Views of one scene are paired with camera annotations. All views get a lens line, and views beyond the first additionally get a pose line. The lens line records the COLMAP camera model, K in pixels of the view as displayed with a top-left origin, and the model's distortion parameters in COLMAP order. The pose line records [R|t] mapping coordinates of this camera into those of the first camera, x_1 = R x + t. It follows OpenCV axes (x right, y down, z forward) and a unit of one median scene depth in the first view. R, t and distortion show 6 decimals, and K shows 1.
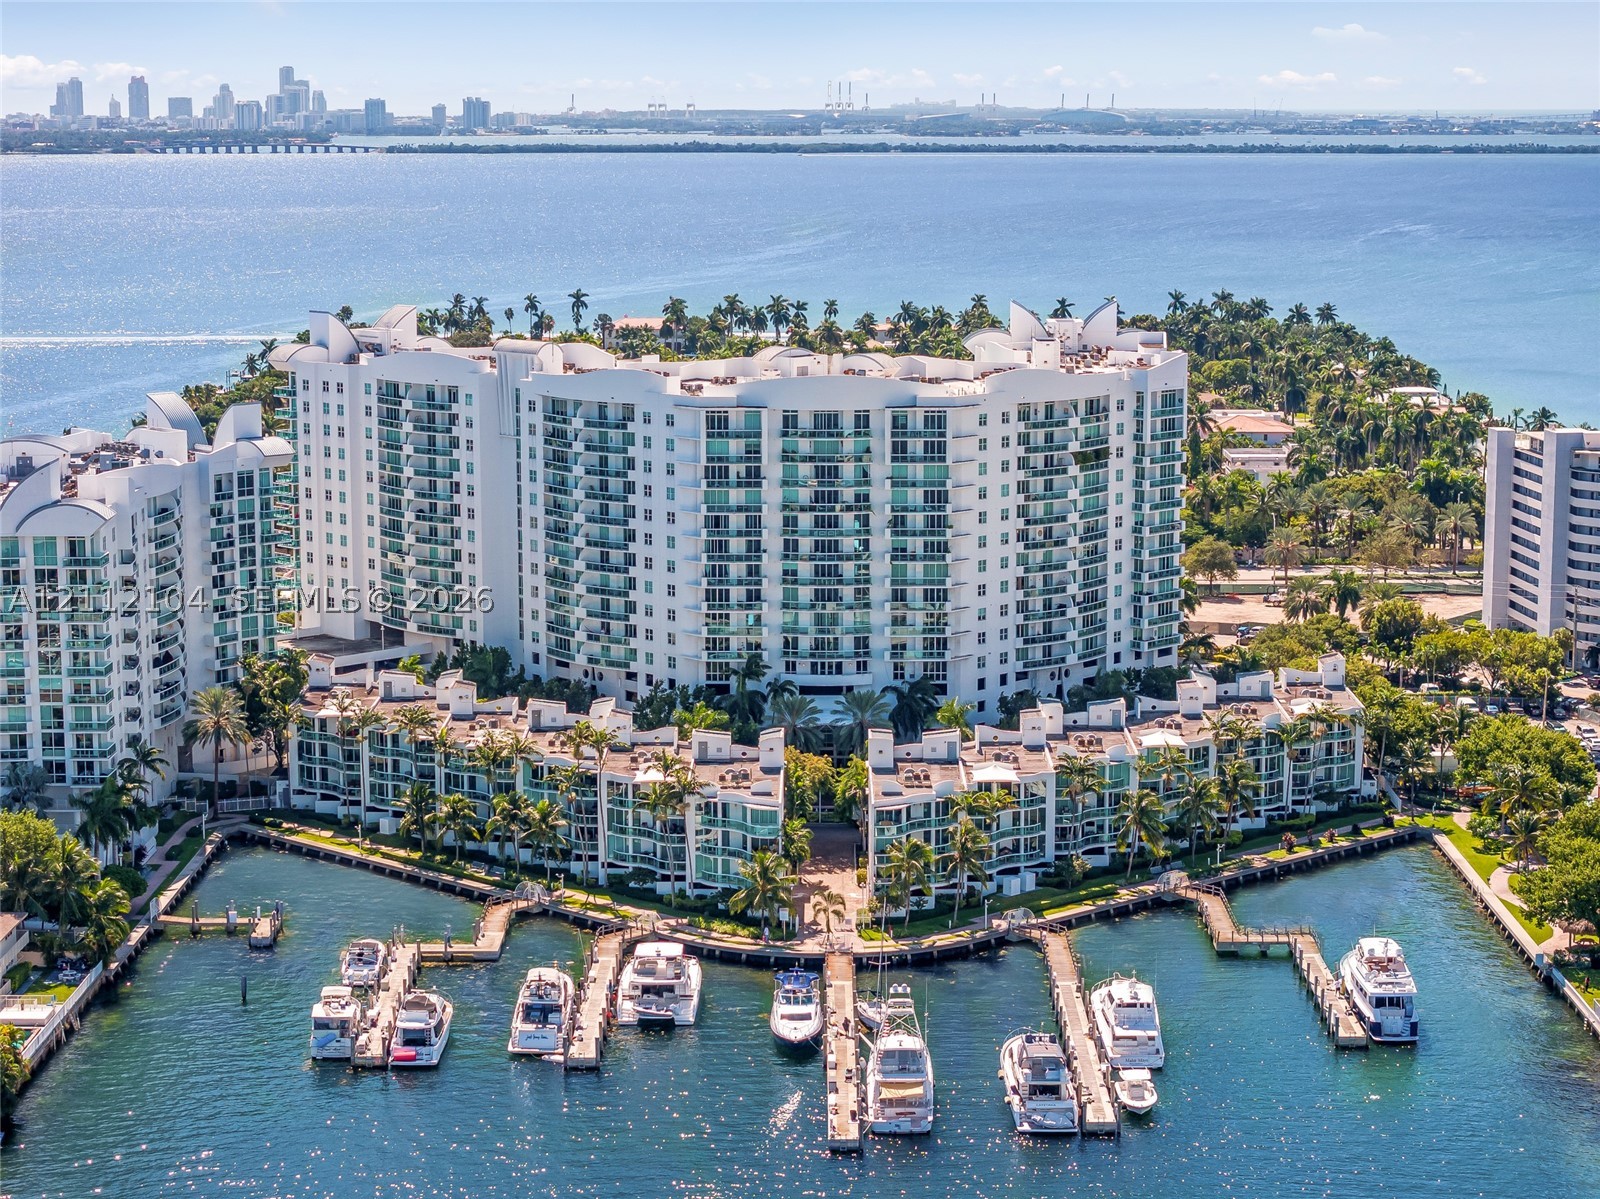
lens RADIAL K [[3278.2, 0, 744.5], [0, 3278.2, 599.3], [0, 0, 1]] dist [-0.137043, 0.672112]
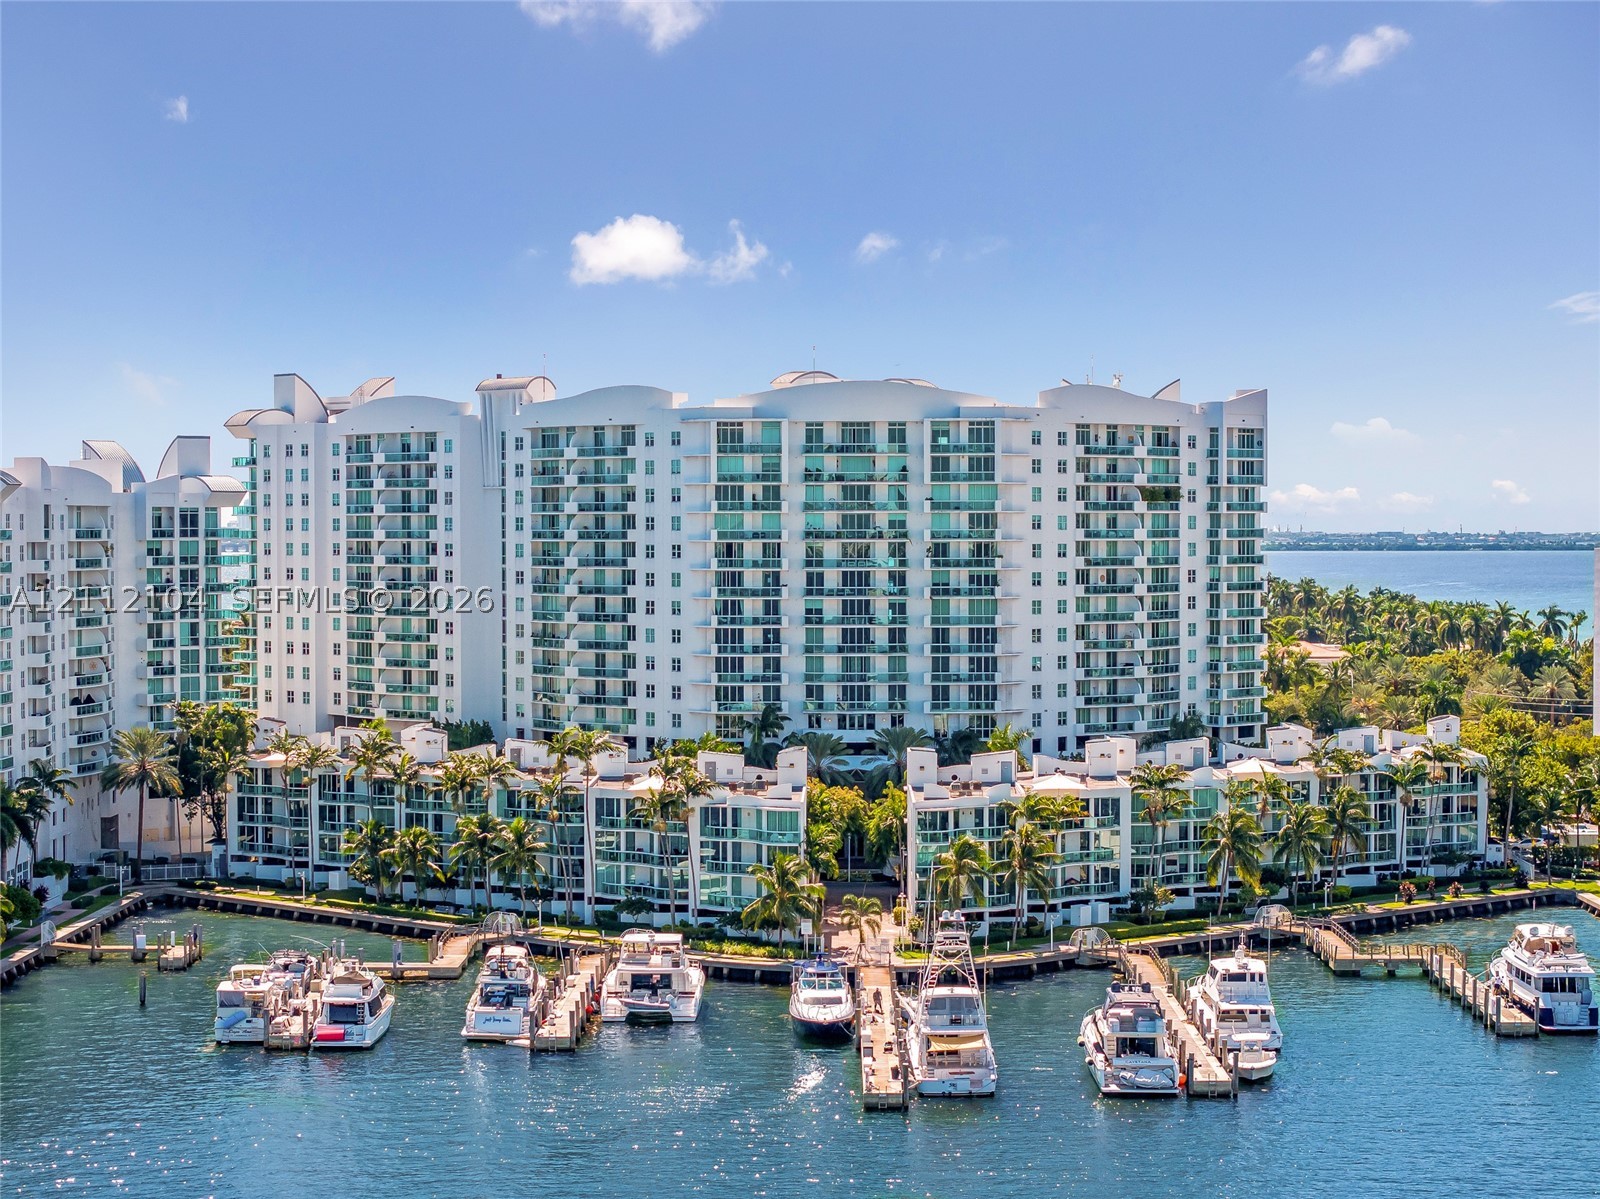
lens RADIAL K [[3278.2, 0, 744.5], [0, 3278.2, 599.3], [0, 0, 1]] dist [-0.137043, 0.672112]
pose [[0.999971, 0.002347, -0.007293, 0.001915], [-0.003304, 0.990945, -0.134224, 0.105277], [0.006912, 0.134245, 0.990924, 0.146469]]
